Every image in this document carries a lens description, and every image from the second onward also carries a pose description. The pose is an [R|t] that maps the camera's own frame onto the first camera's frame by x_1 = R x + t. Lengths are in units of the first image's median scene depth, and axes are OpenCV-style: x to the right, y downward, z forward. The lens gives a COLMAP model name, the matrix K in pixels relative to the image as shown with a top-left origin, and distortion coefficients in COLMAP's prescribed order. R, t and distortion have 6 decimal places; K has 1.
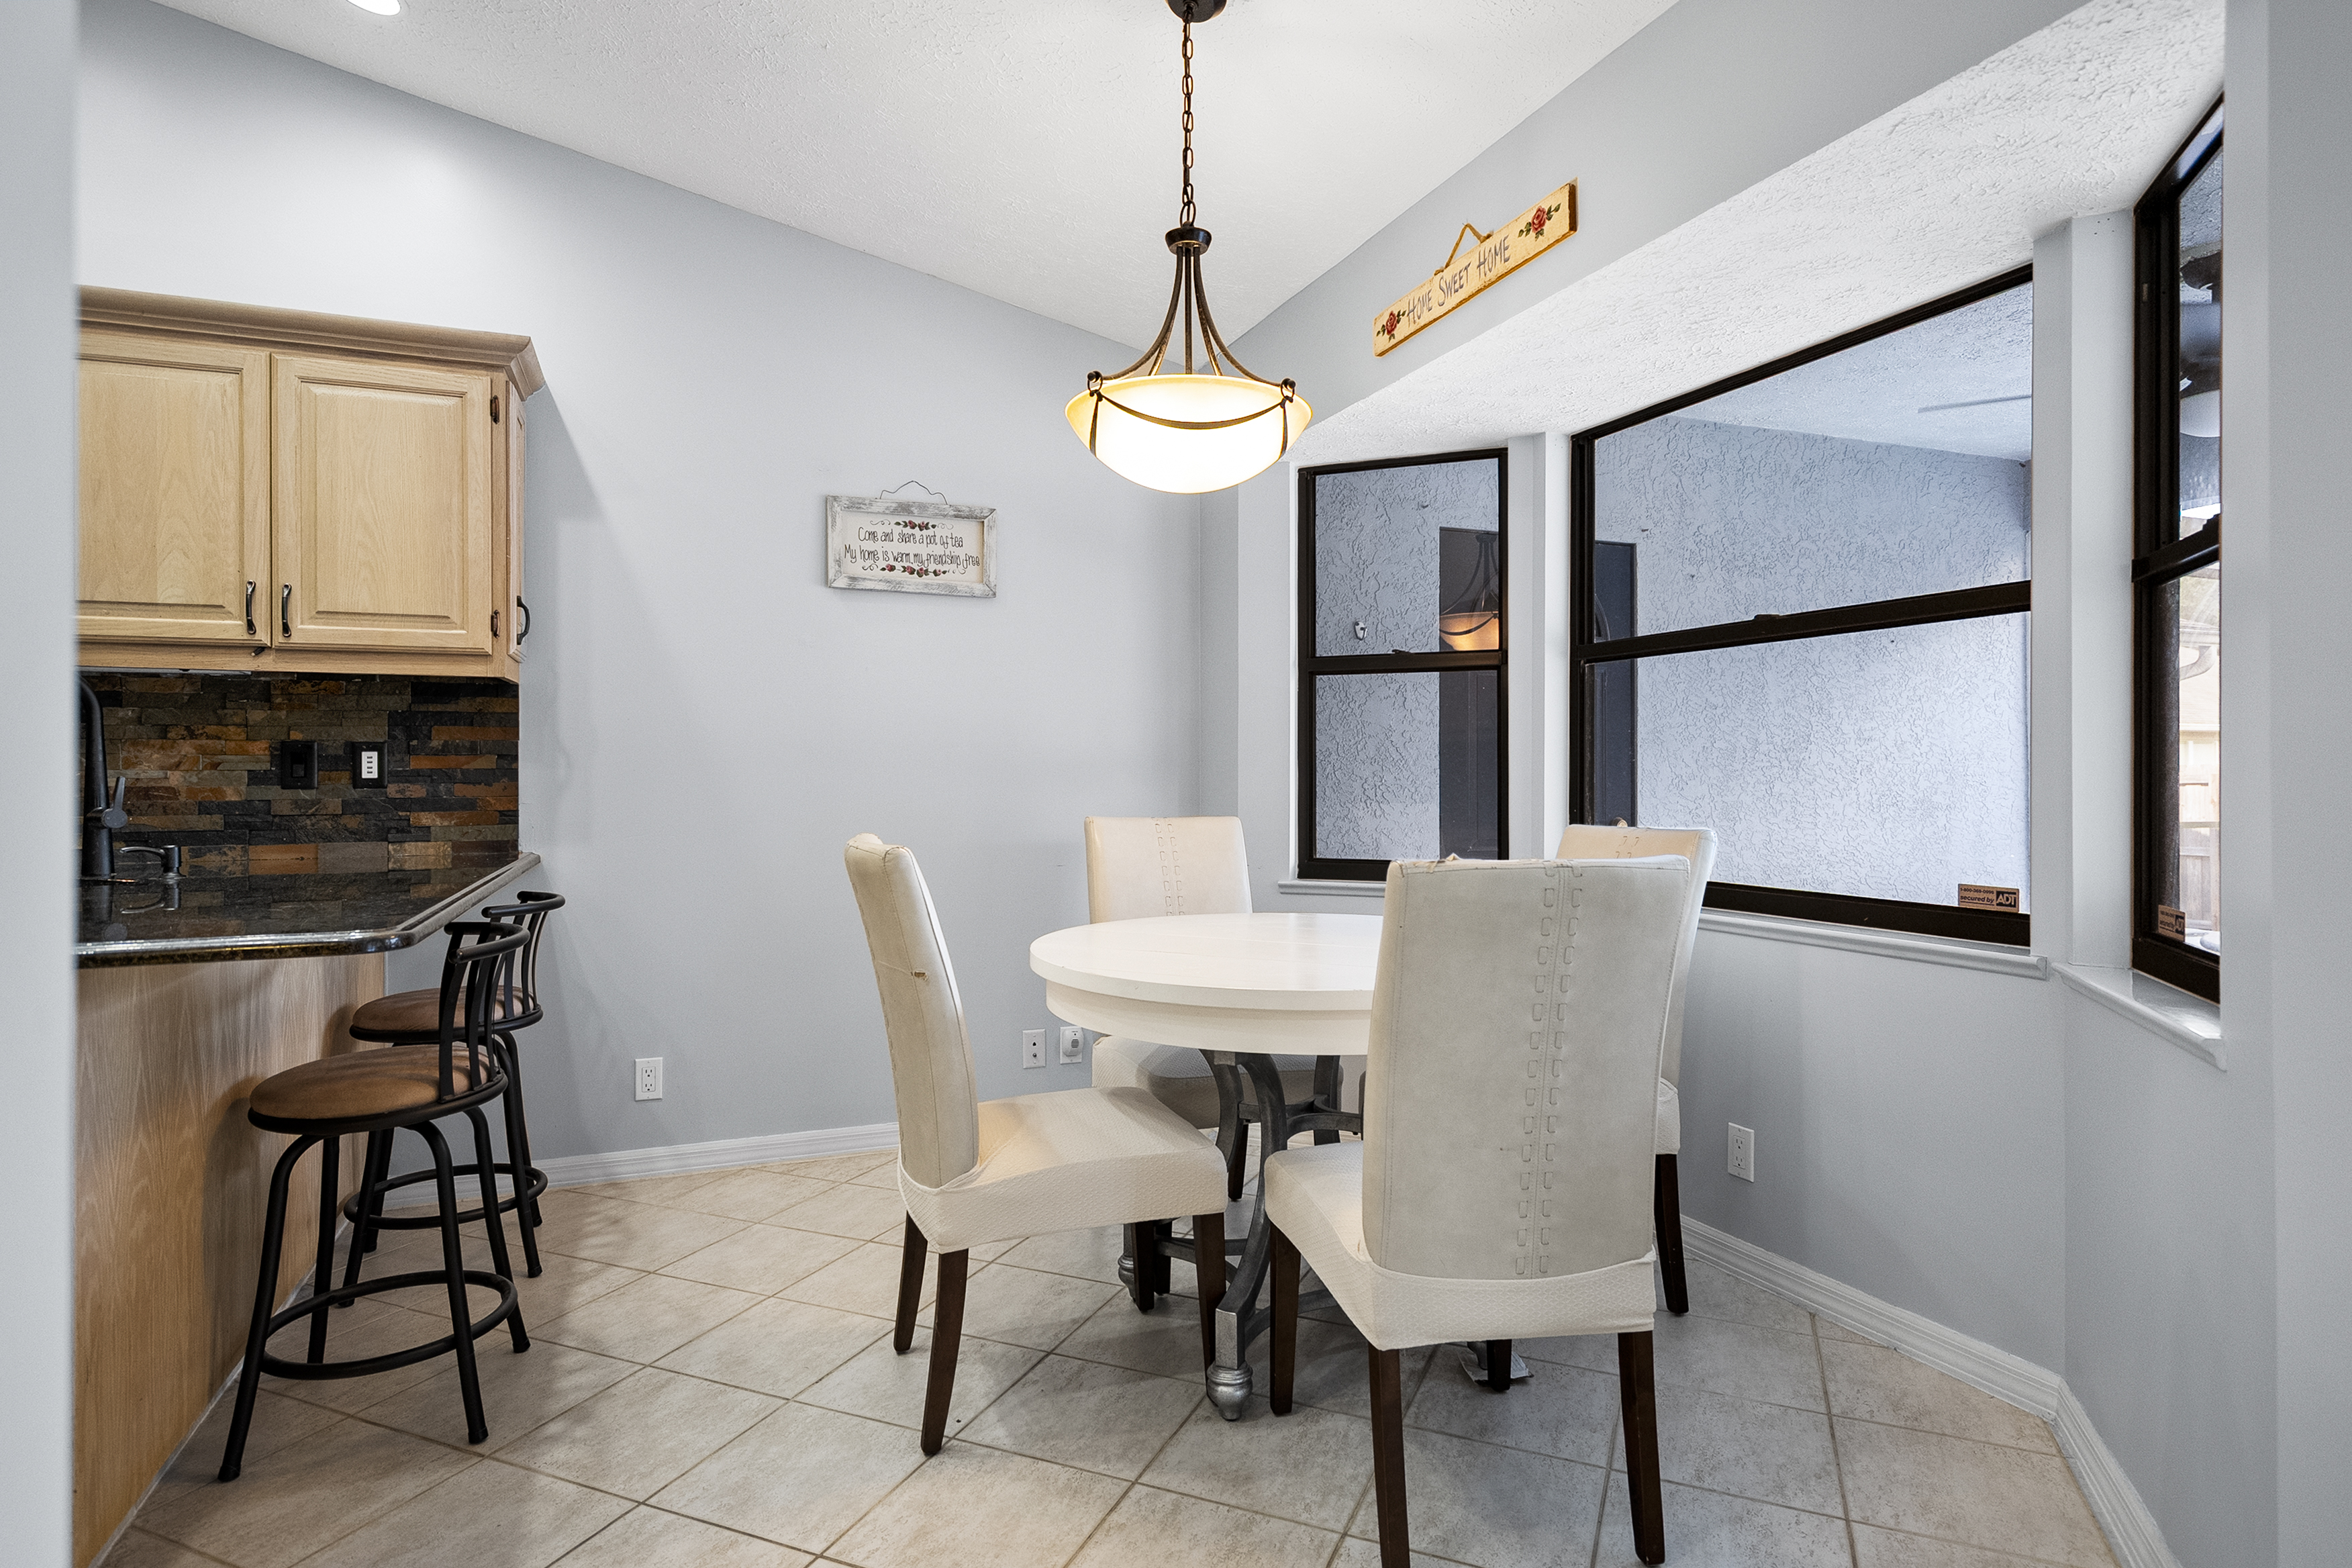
lens RADIAL K [[1268.5, 0, 1177.5], [0, 1268.5, 778.1], [0, 0, 1]] dist [0.001327, -0.001363]
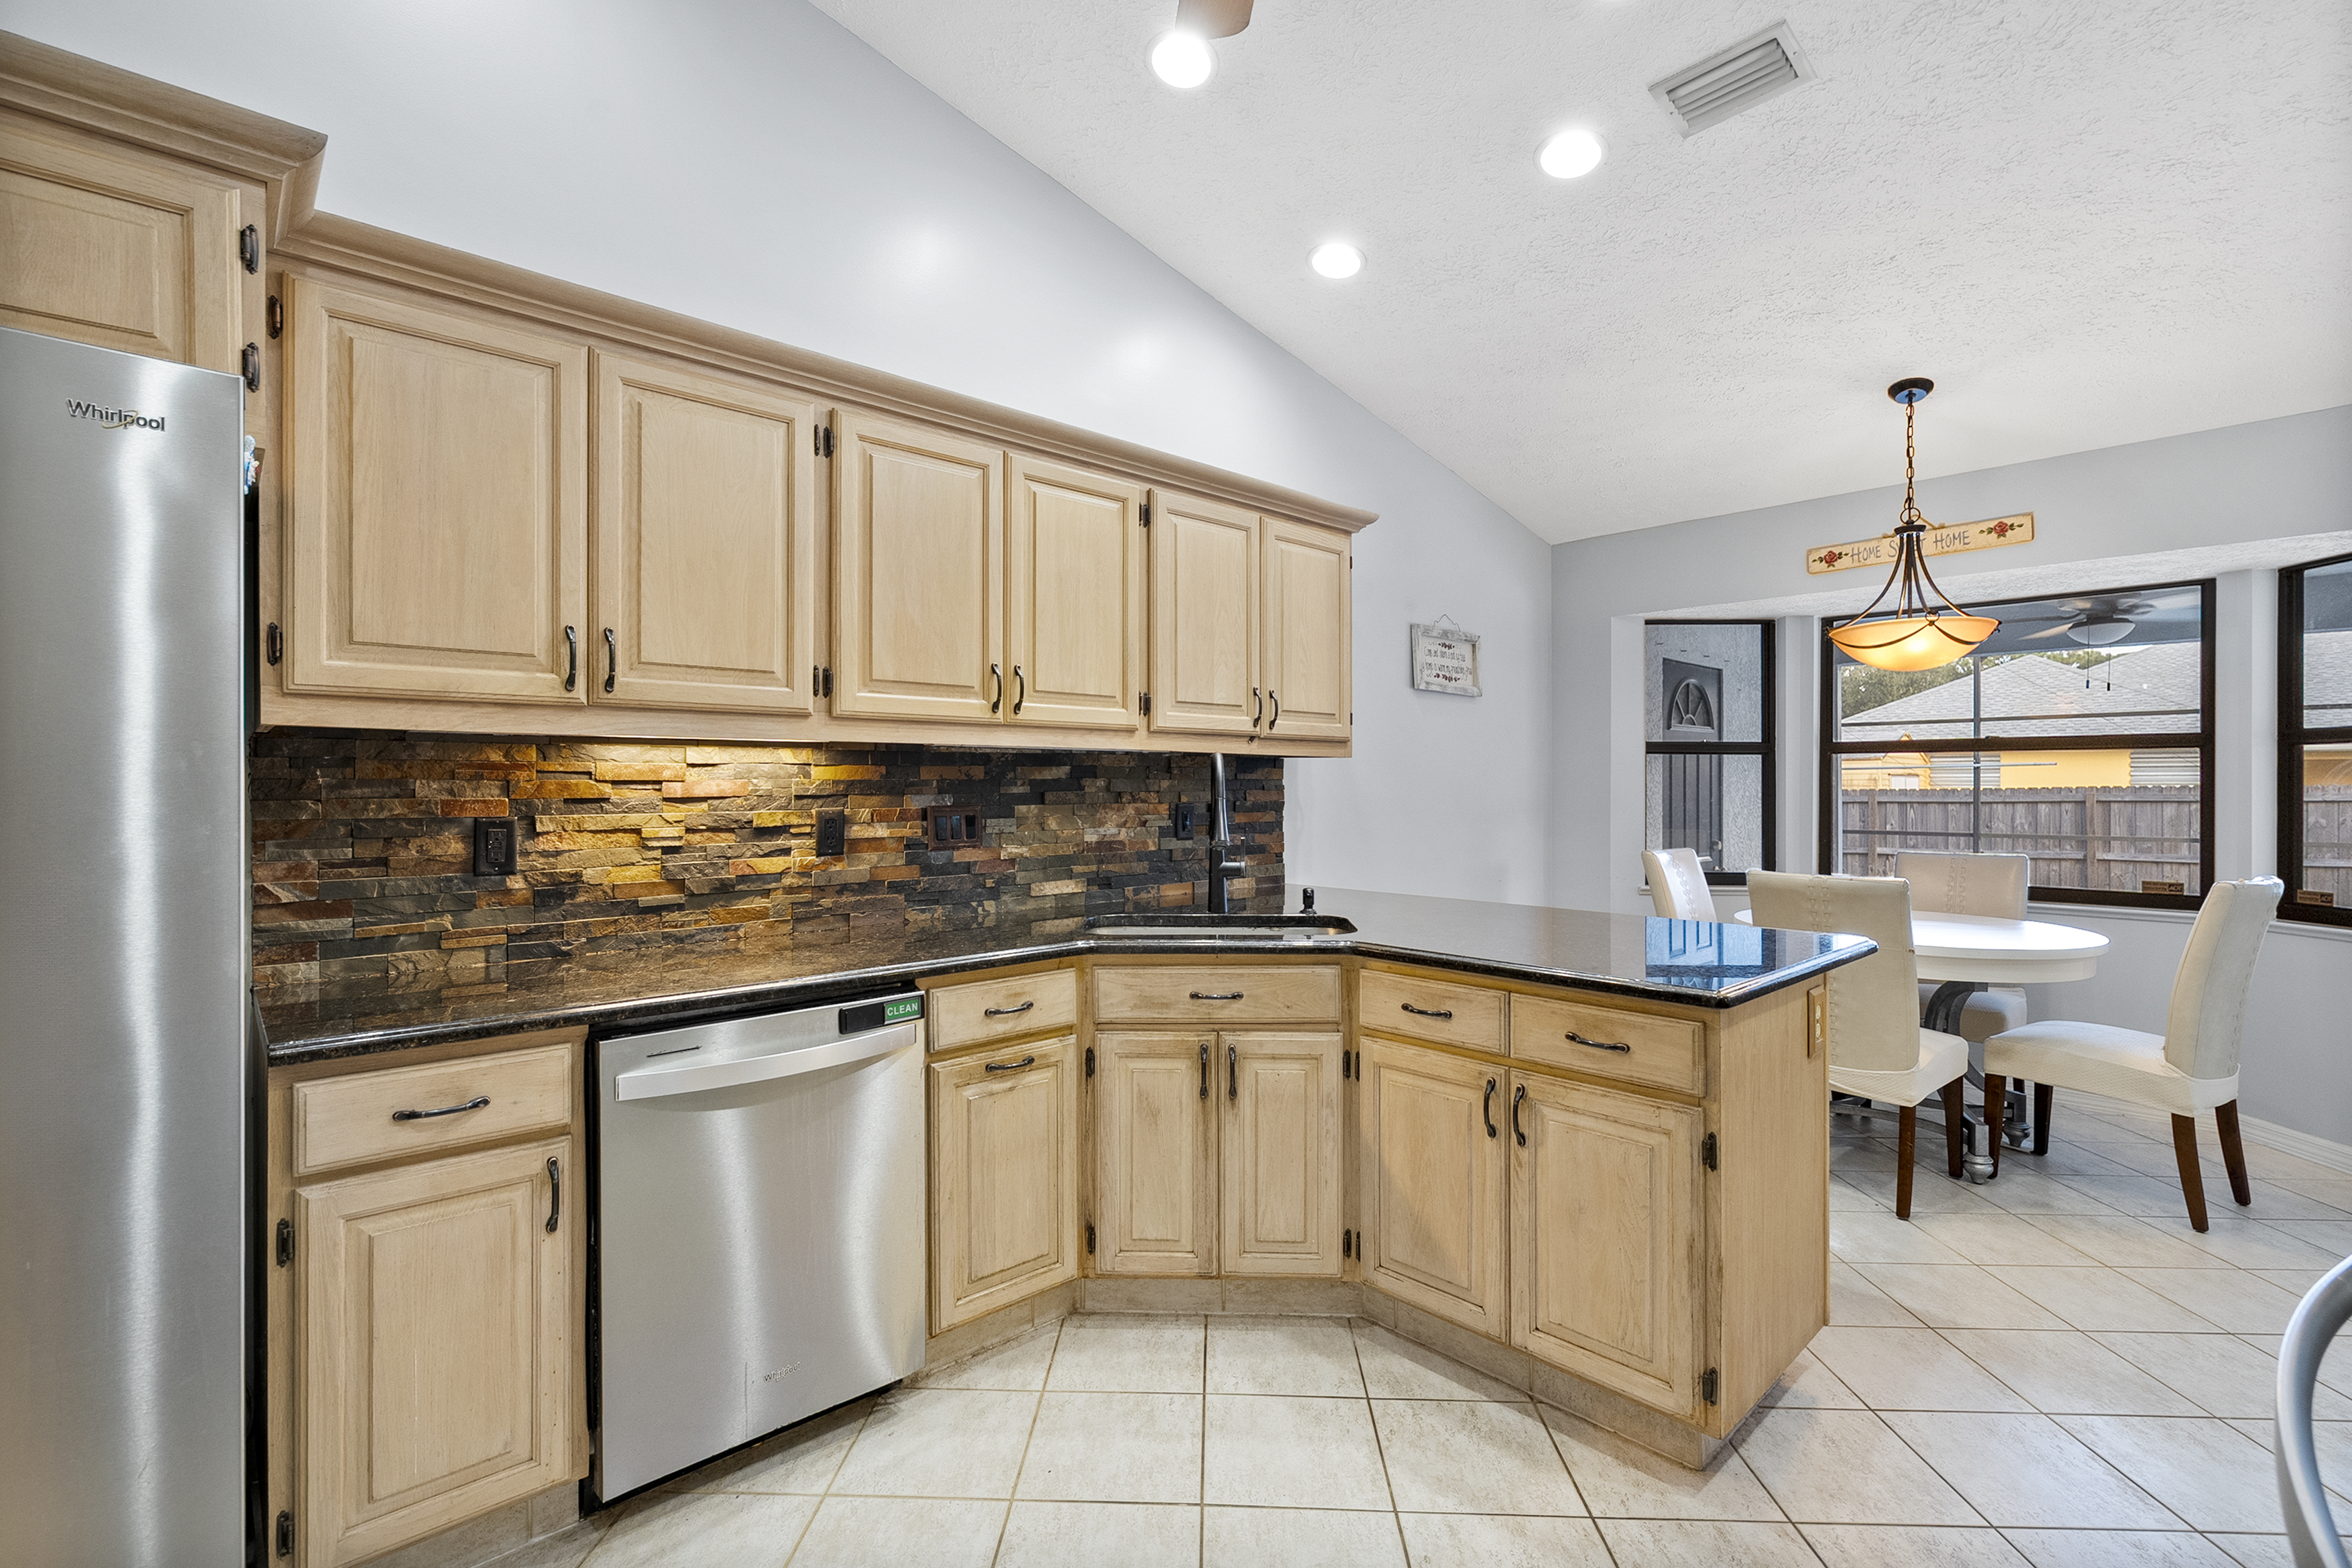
lens RADIAL K [[1070.5, 0, 1166.1], [0, 1070.5, 791.7], [0, 0, 1]] dist [-0.004288, -0.000090]
pose [[0.934722, 0.002417, 0.355372, -1.106337], [-0.003285, 0.999993, 0.001838, -0.043258], [-0.355365, -0.002885, 0.934723, -0.018044]]
